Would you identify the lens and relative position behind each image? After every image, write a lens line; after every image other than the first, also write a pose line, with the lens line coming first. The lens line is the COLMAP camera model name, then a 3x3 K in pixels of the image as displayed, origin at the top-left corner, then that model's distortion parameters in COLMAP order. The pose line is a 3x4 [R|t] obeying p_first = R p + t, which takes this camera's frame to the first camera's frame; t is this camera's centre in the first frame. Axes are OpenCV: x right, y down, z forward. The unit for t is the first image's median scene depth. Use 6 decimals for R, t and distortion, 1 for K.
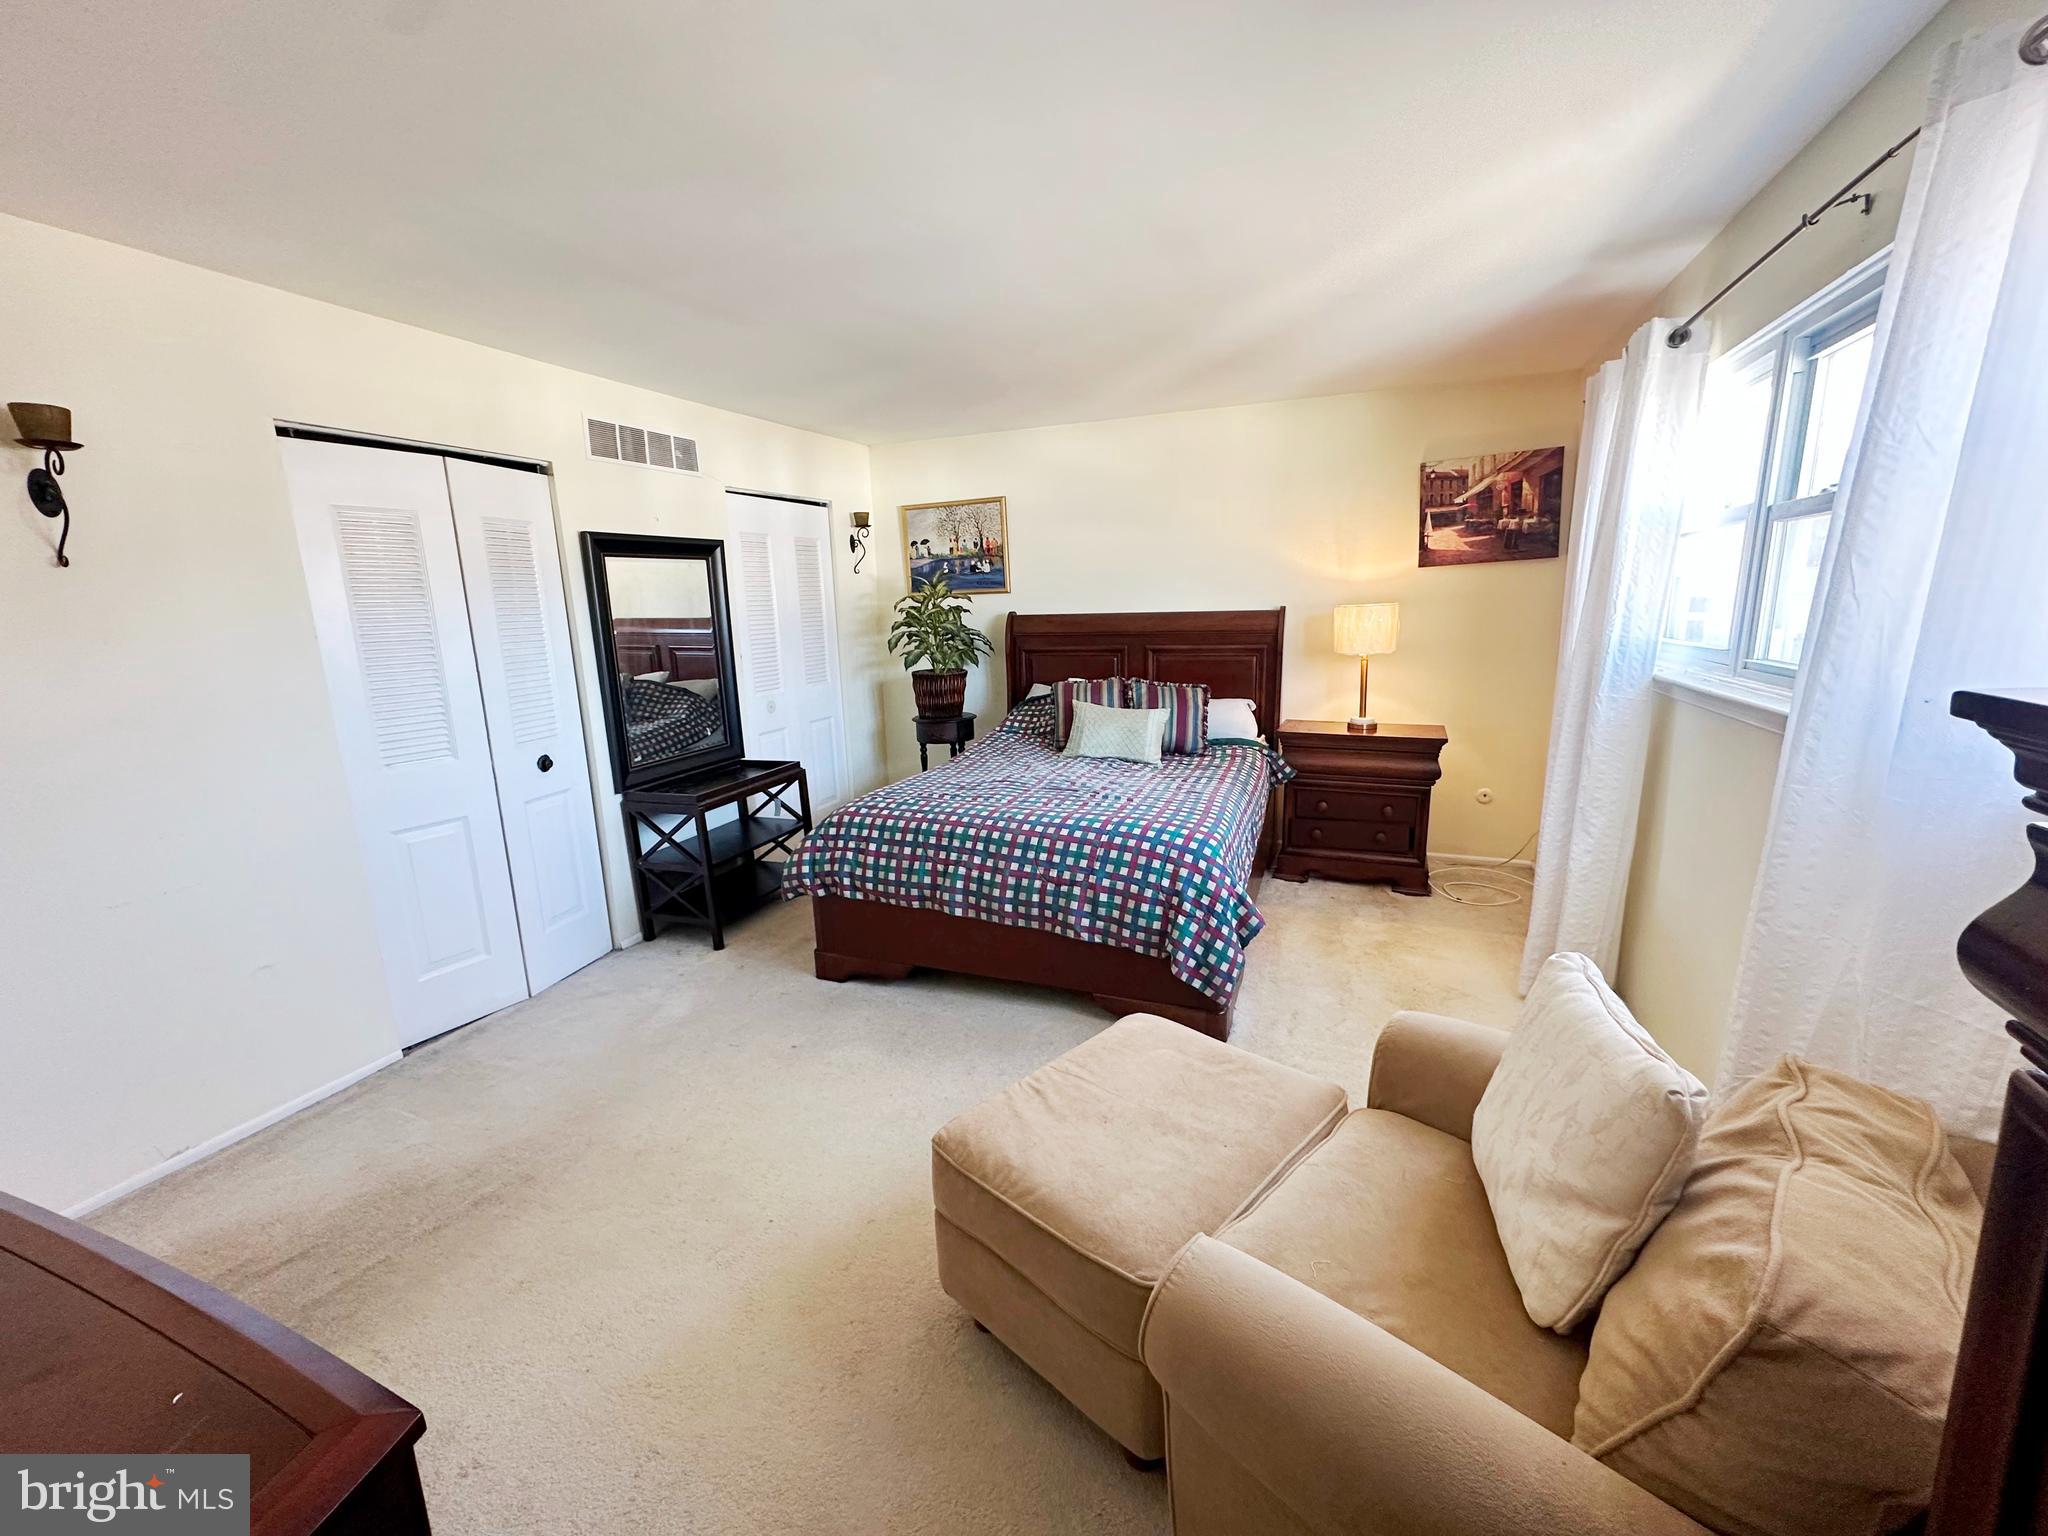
lens RADIAL K [[813.9, 0, 1030.5], [0, 813.9, 773.5], [0, 0, 1]] dist [-0.004248, 0.000441]
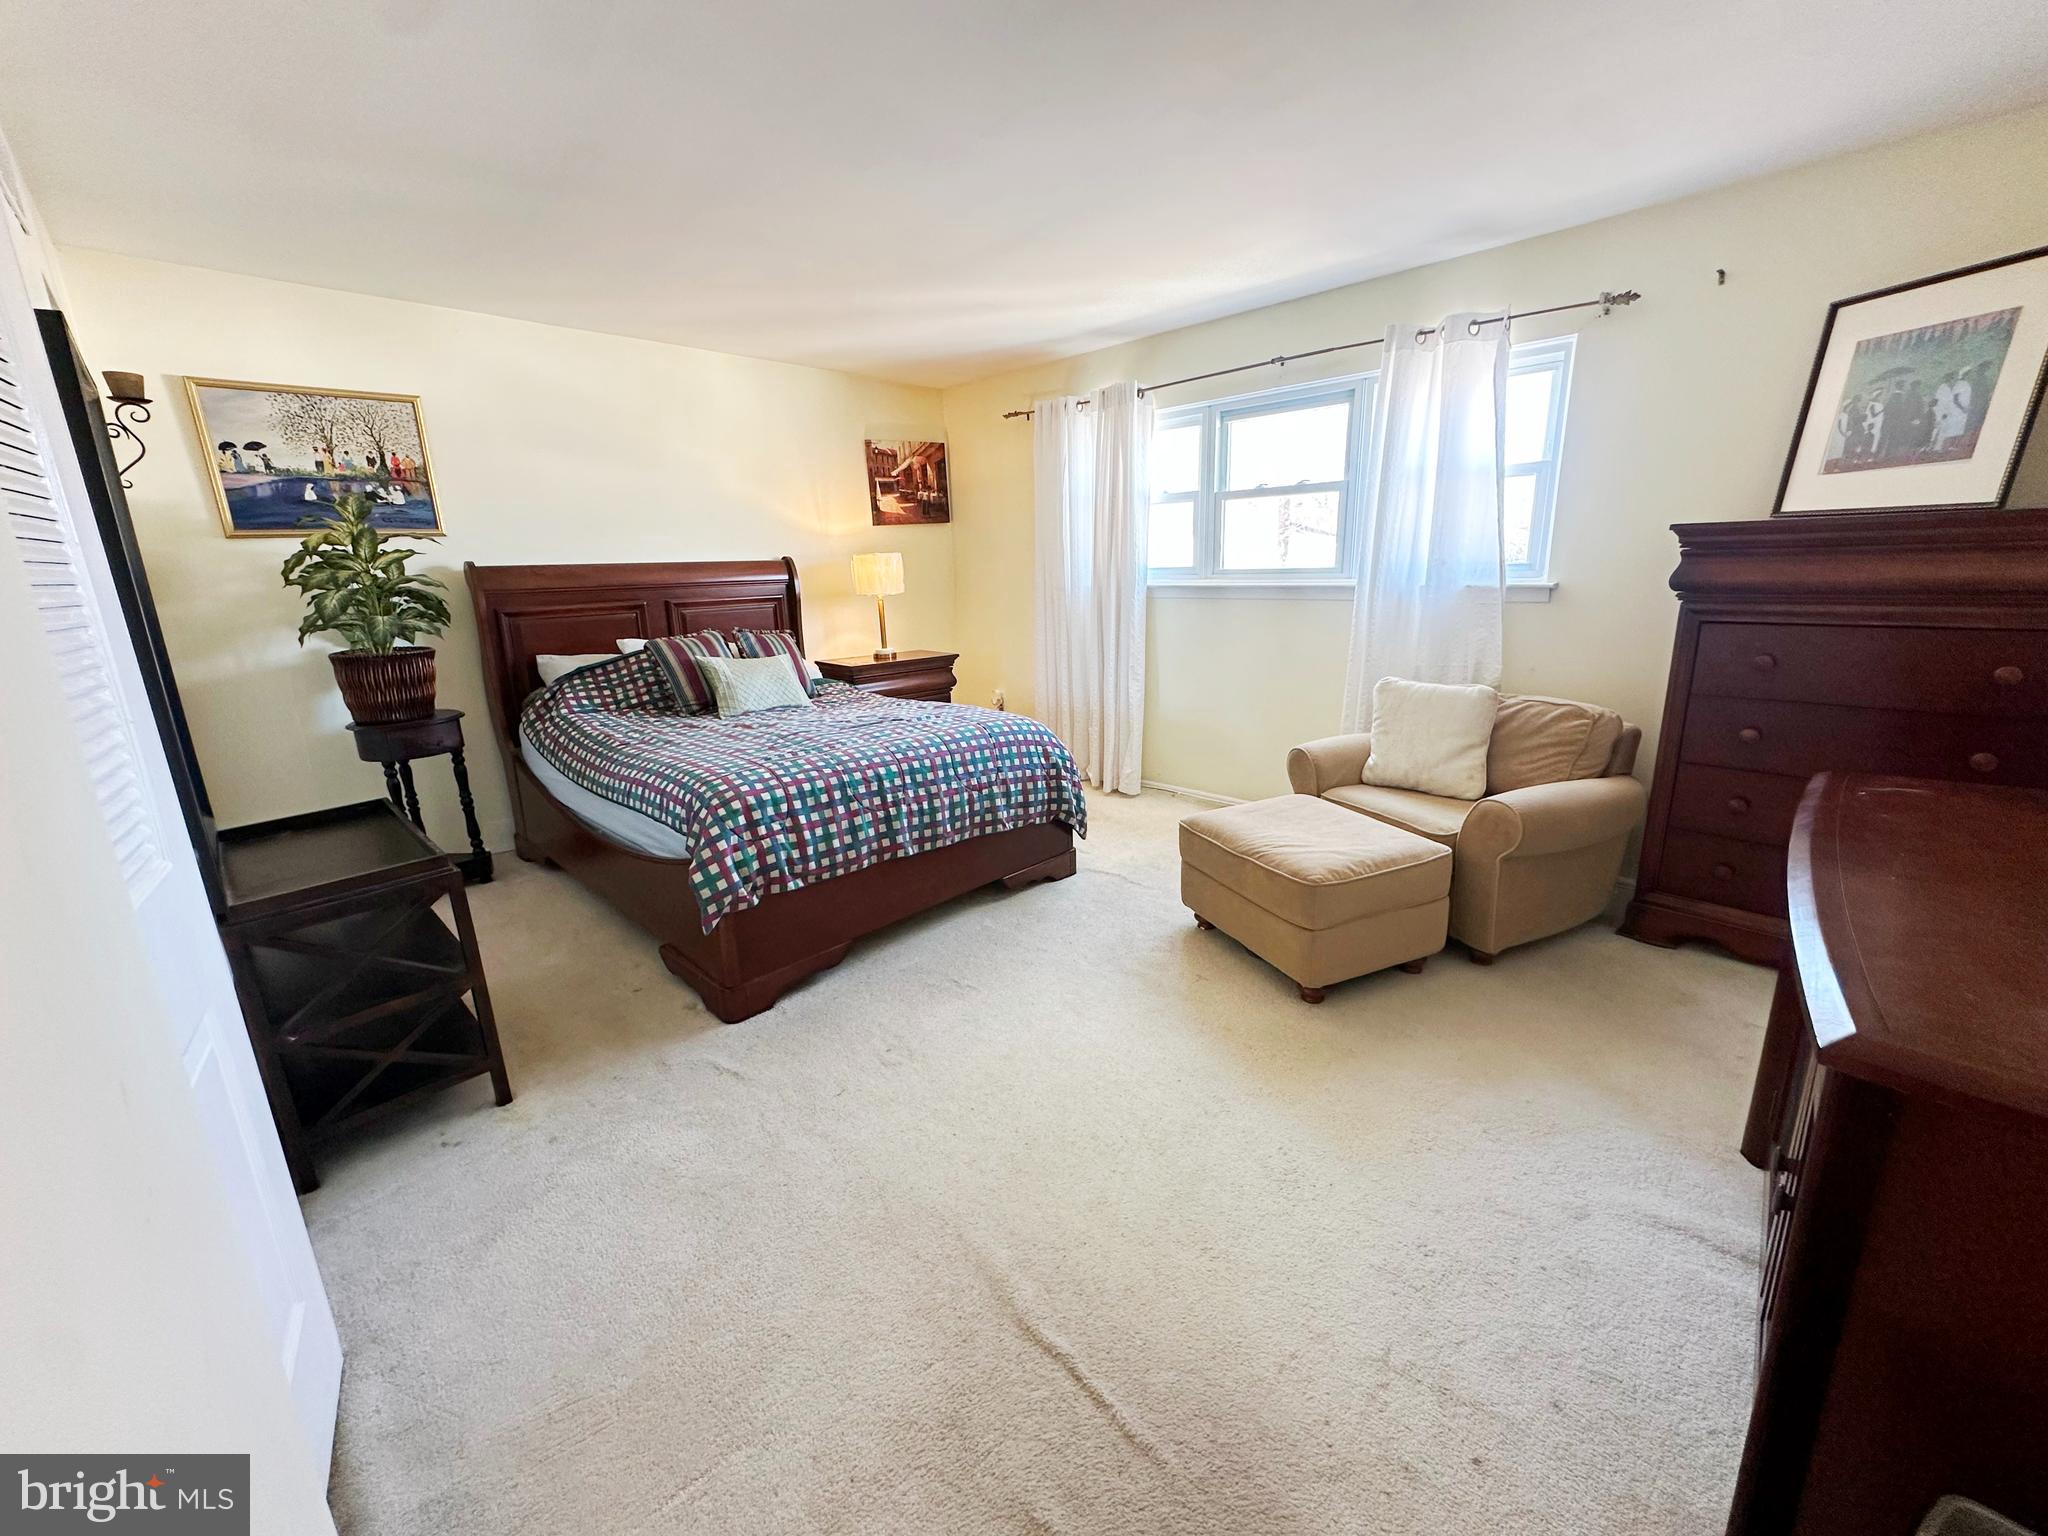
lens RADIAL K [[813.9, 0, 1027.7], [0, 813.9, 762.3], [0, 0, 1]] dist [-0.004248, 0.000441]
pose [[0.390273, -0.206371, 0.897273, -0.641654], [0.206767, 0.969308, 0.133005, -0.022235], [-0.897181, 0.133618, 0.420965, 0.335495]]
